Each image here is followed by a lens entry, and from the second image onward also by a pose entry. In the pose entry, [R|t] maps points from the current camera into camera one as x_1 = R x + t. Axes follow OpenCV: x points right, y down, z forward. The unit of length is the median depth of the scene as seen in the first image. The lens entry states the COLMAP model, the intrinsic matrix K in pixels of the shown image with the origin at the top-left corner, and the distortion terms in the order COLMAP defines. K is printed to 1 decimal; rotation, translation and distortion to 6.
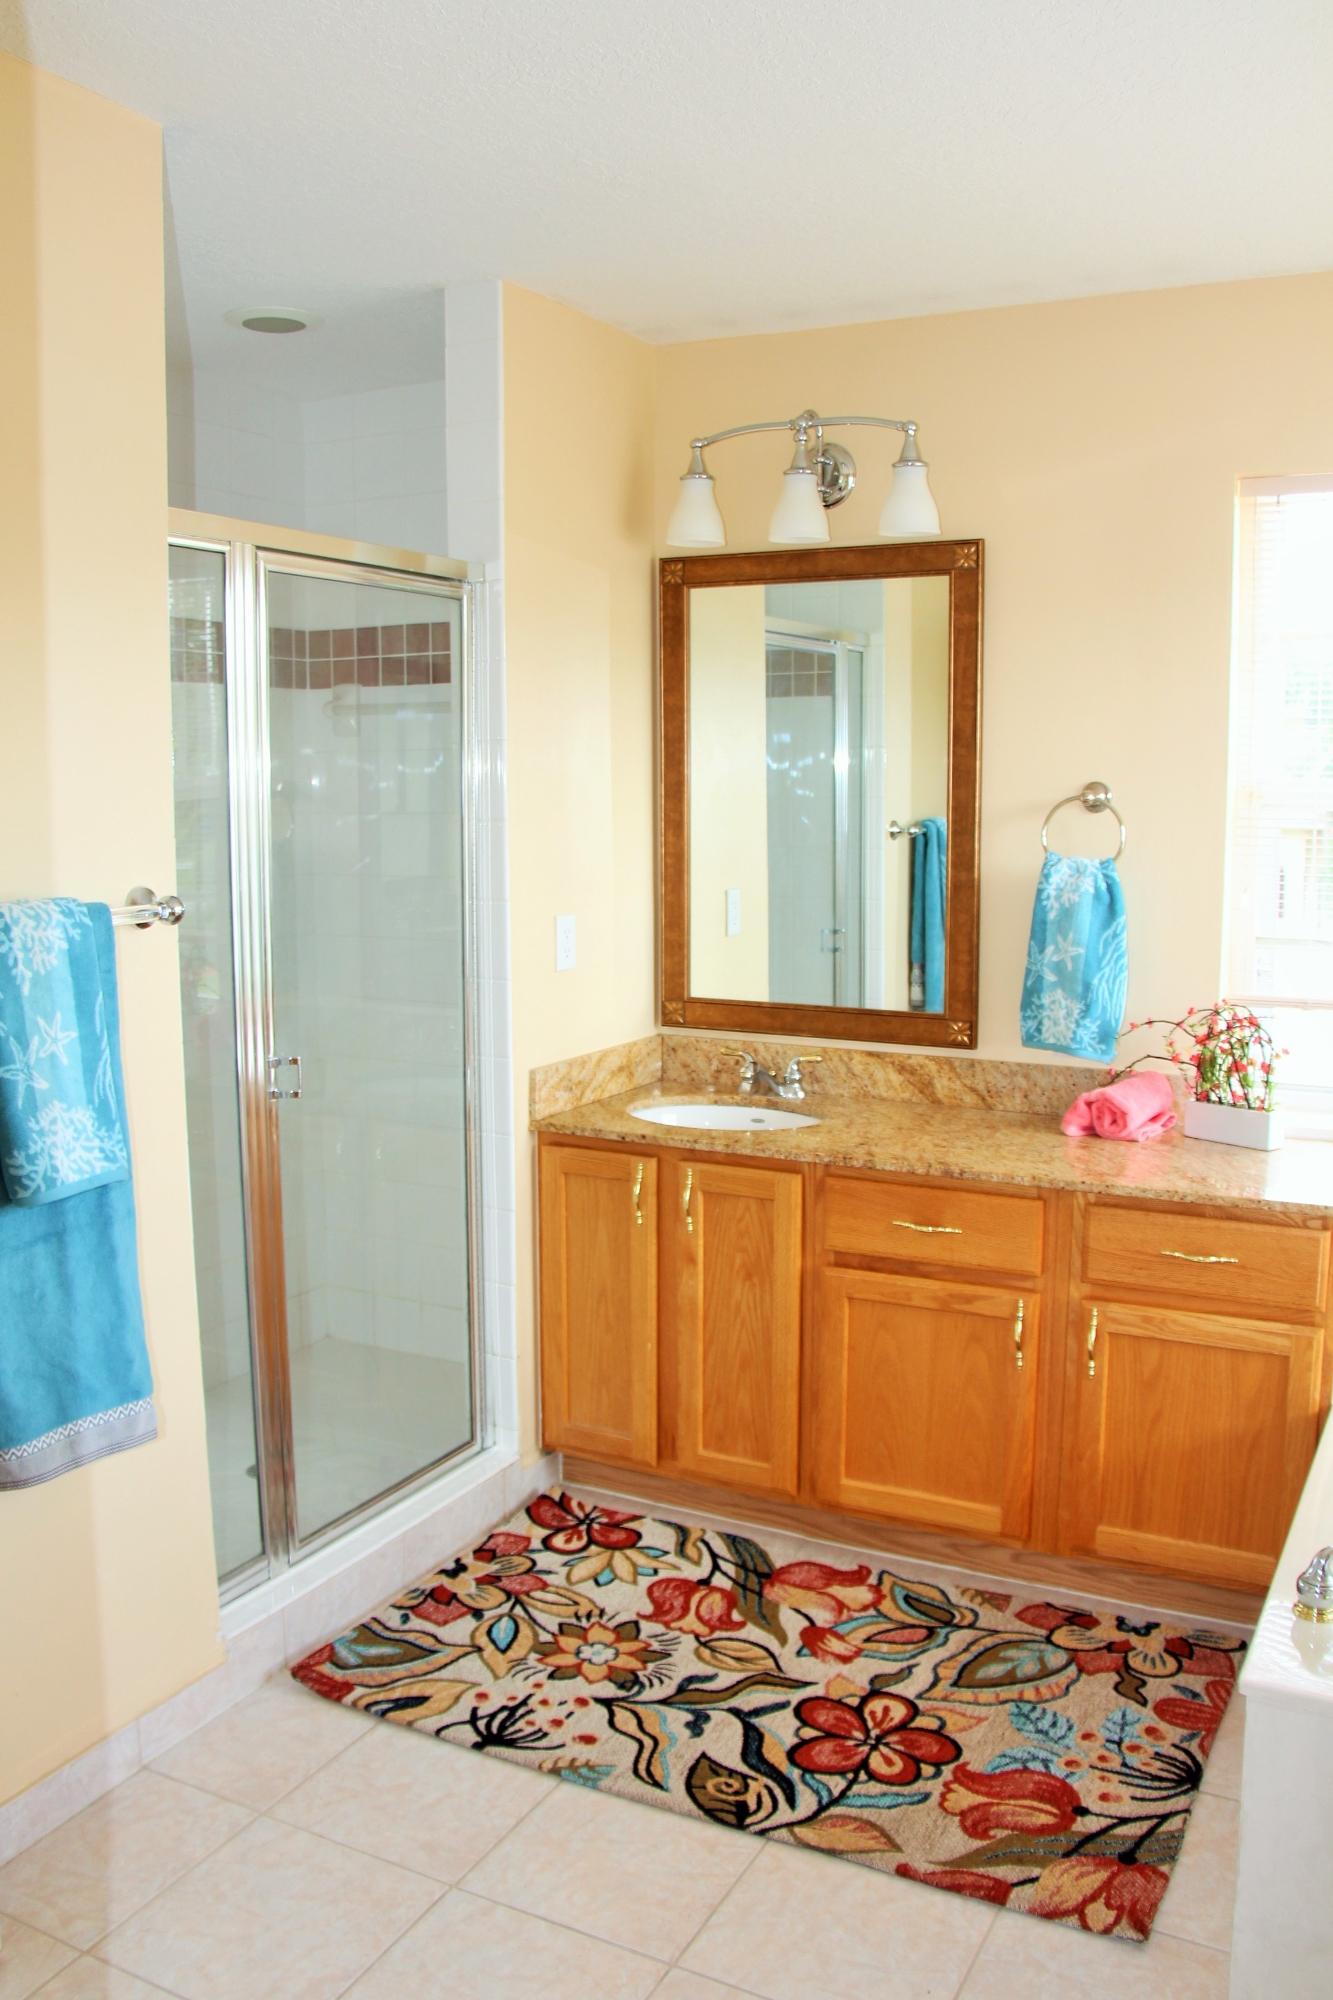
lens RADIAL K [[1646.3, 0, 666.4], [0, 1646.3, 950.0], [0, 0, 1]] dist [-0.156409, 0.078776]
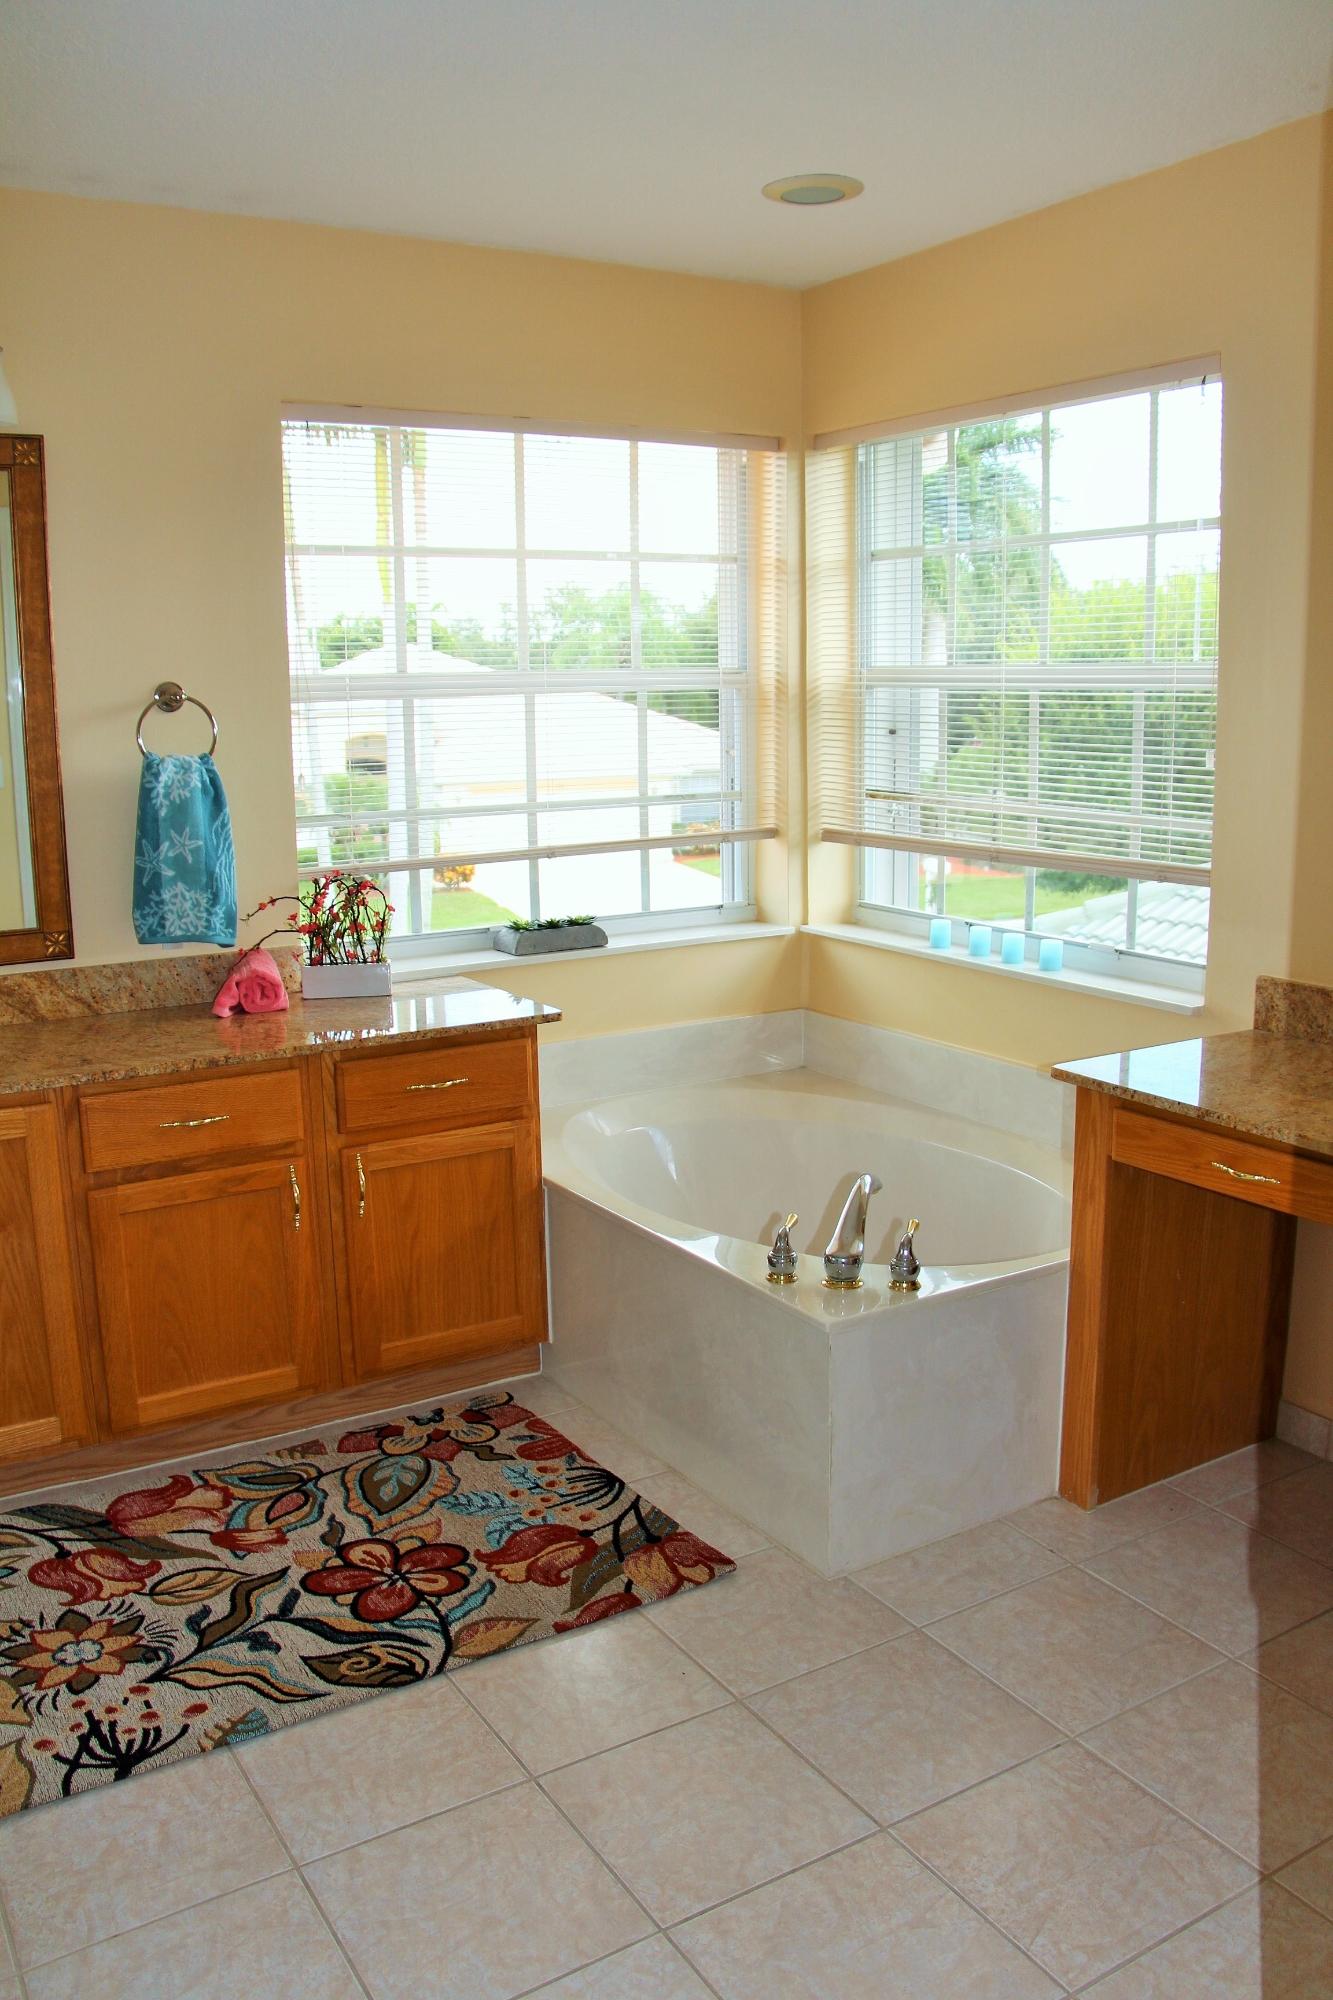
lens RADIAL K [[1646.3, 0, 600.0], [0, 1646.3, 960.1], [0, 0, 1]] dist [-0.156409, 0.078776]
pose [[0.527931, -0.145653, 0.836705, -0.562925], [0.104273, 0.988847, 0.106345, -0.010950], [-0.842862, 0.031103, 0.537230, 0.253880]]
